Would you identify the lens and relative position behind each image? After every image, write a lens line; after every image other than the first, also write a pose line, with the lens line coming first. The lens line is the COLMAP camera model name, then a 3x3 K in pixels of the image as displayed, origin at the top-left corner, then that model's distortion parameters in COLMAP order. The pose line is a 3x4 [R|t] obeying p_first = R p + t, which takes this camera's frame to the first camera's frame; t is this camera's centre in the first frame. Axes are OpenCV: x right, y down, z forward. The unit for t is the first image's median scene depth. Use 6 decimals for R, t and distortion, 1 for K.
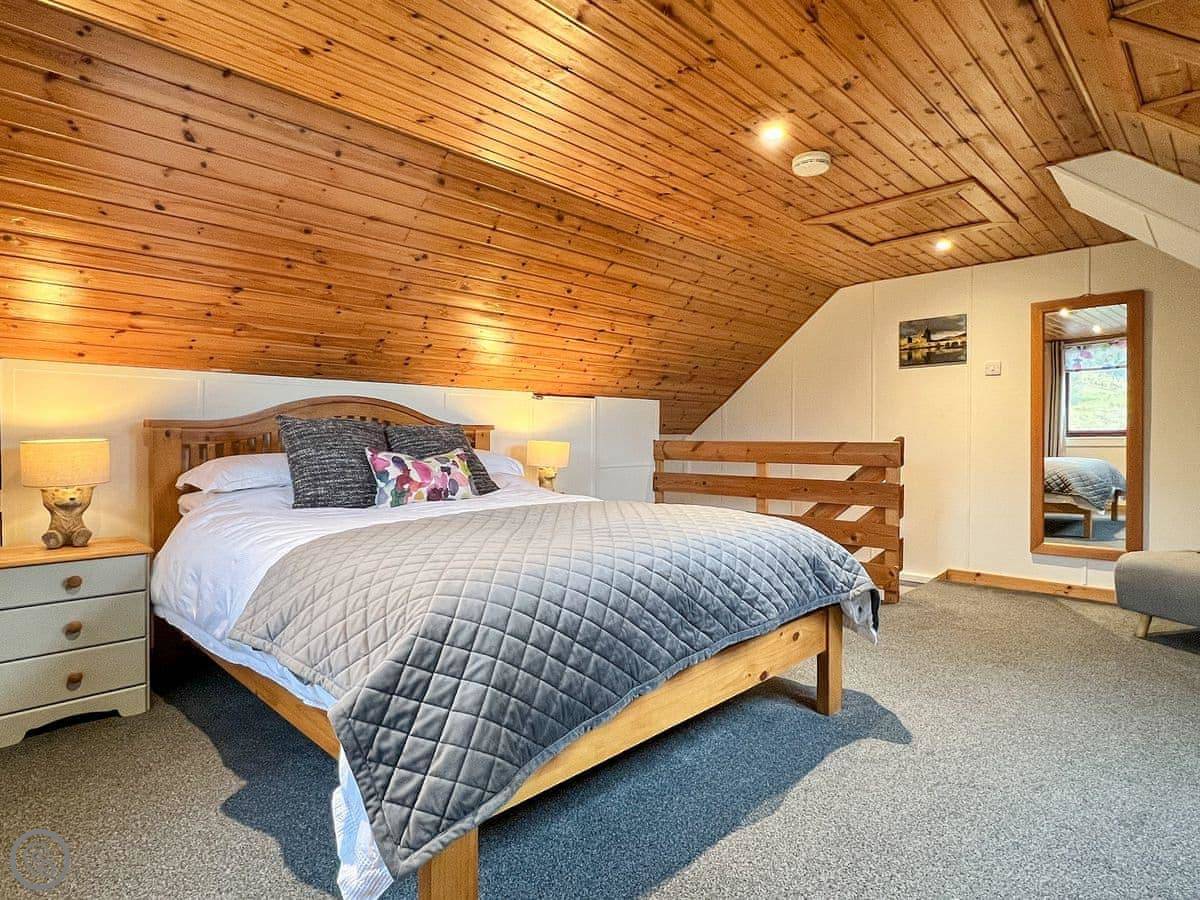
lens RADIAL K [[653.9, 0, 588.1], [0, 653.9, 444.7], [0, 0, 1]] dist [0.002892, 0.000068]
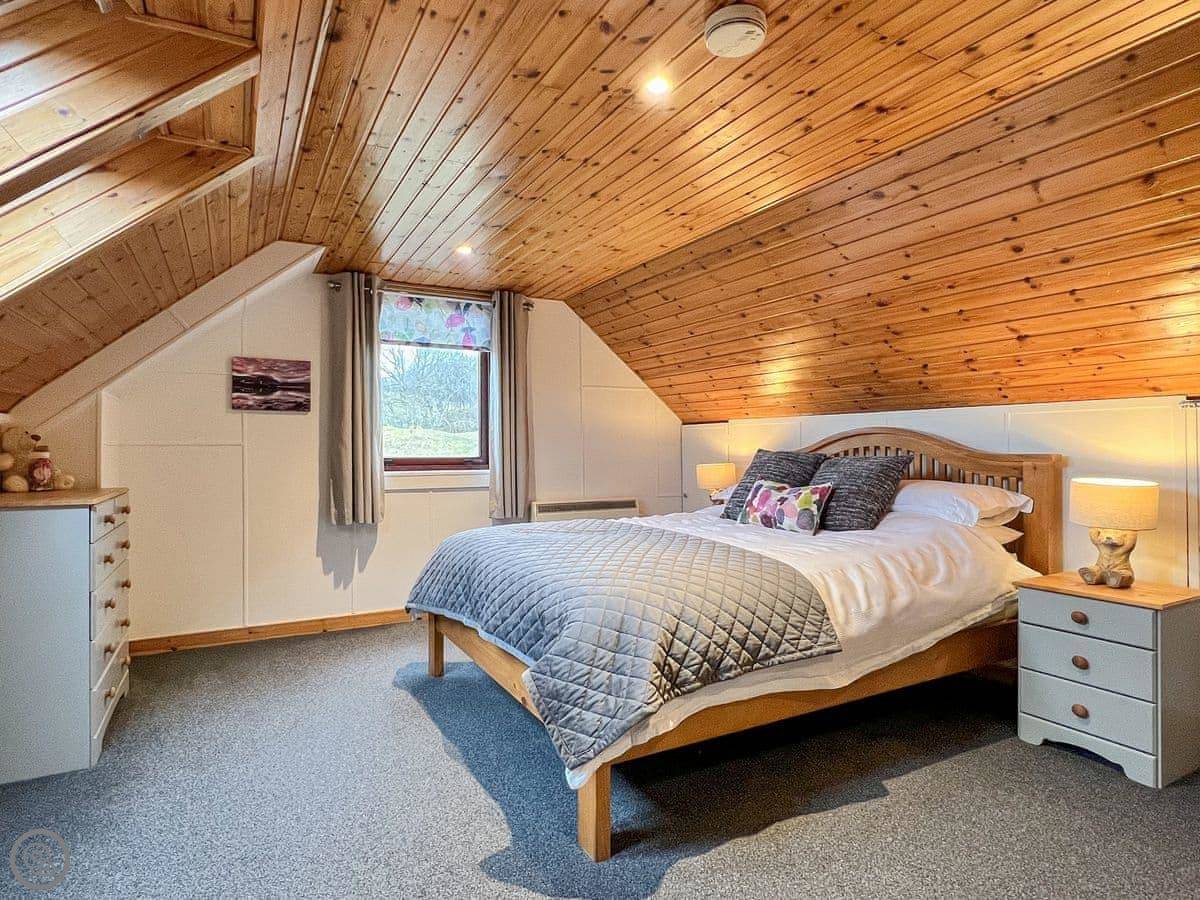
lens RADIAL K [[653.9, 0, 588.1], [0, 653.9, 444.7], [0, 0, 1]] dist [0.002892, 0.000068]
pose [[-0.277953, -0.002614, -0.960591, 0.933097], [-0.012147, 0.999926, 0.000794, -0.050603], [0.960518, 0.011889, -0.277964, 1.023394]]
